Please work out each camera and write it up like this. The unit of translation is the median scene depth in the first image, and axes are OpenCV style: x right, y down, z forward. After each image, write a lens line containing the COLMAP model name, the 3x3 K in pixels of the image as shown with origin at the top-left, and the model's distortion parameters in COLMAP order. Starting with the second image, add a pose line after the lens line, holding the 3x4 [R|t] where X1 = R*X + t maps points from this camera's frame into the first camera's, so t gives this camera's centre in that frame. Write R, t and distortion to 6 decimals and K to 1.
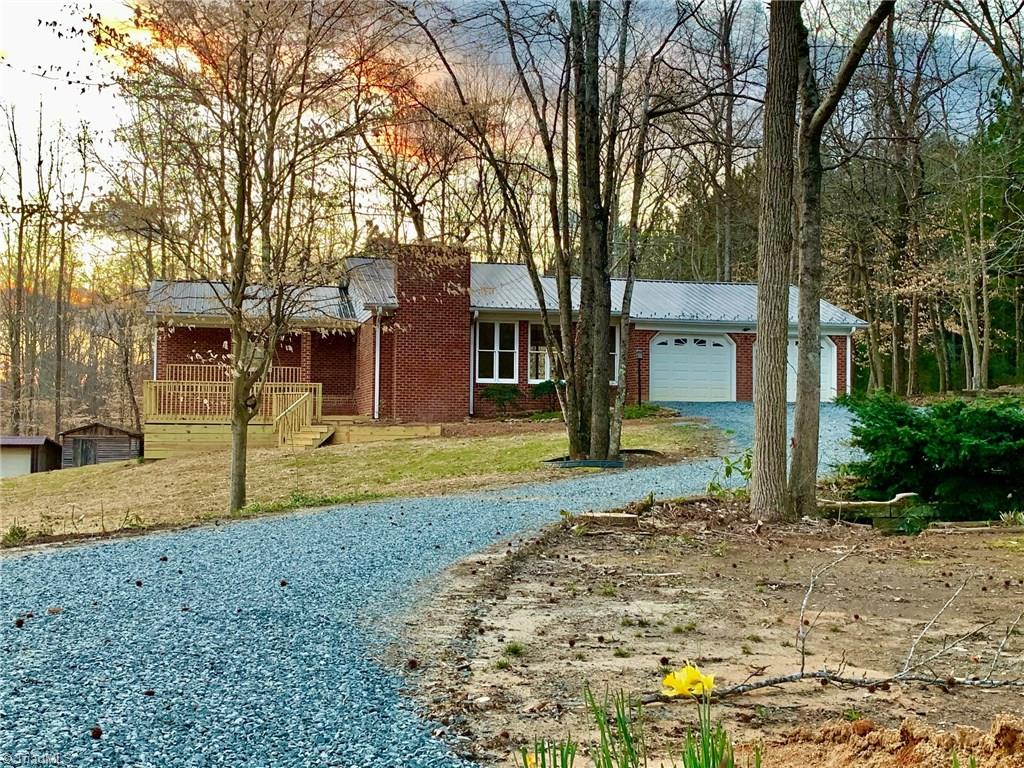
lens RADIAL K [[1211.6, 0, 512.0], [0, 1211.6, 384.0], [0, 0, 1]] dist [0.212795, -0.532720]
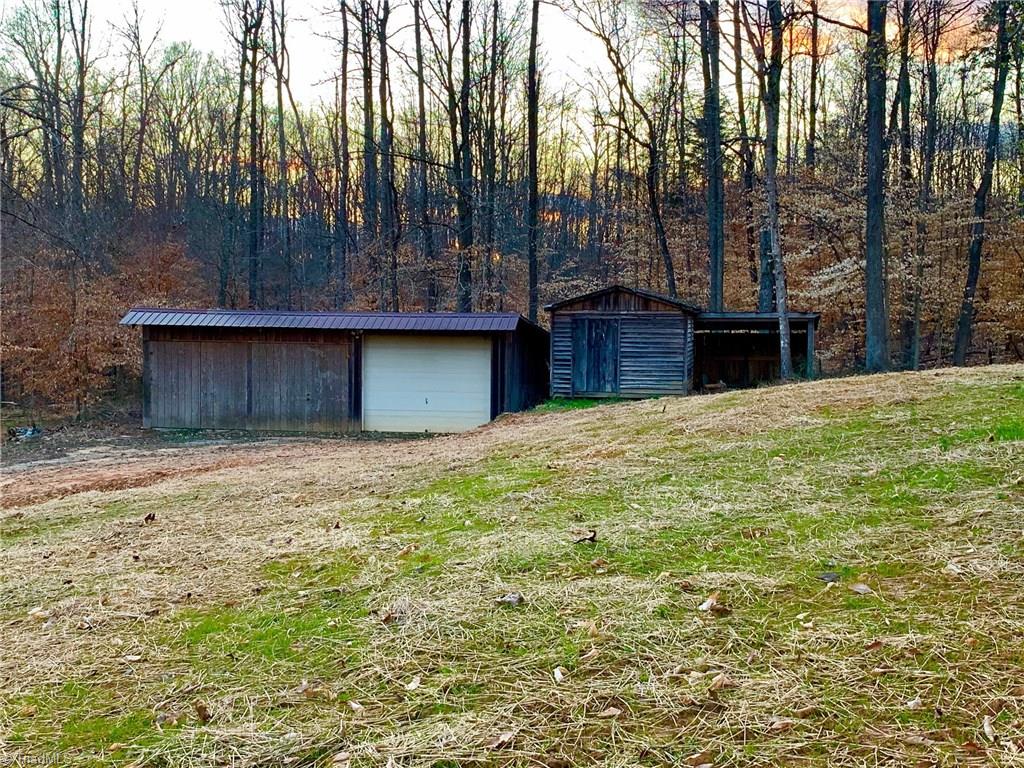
lens RADIAL K [[1253.6, 0, 512.0], [0, 1253.6, 384.0], [0, 0, 1]] dist [-0.001254, -0.000300]
pose [[0.938477, 0.022834, -0.344585, -0.206548], [0.010732, 0.995401, 0.095189, 0.023005], [0.345174, -0.093030, 0.933917, 0.528831]]
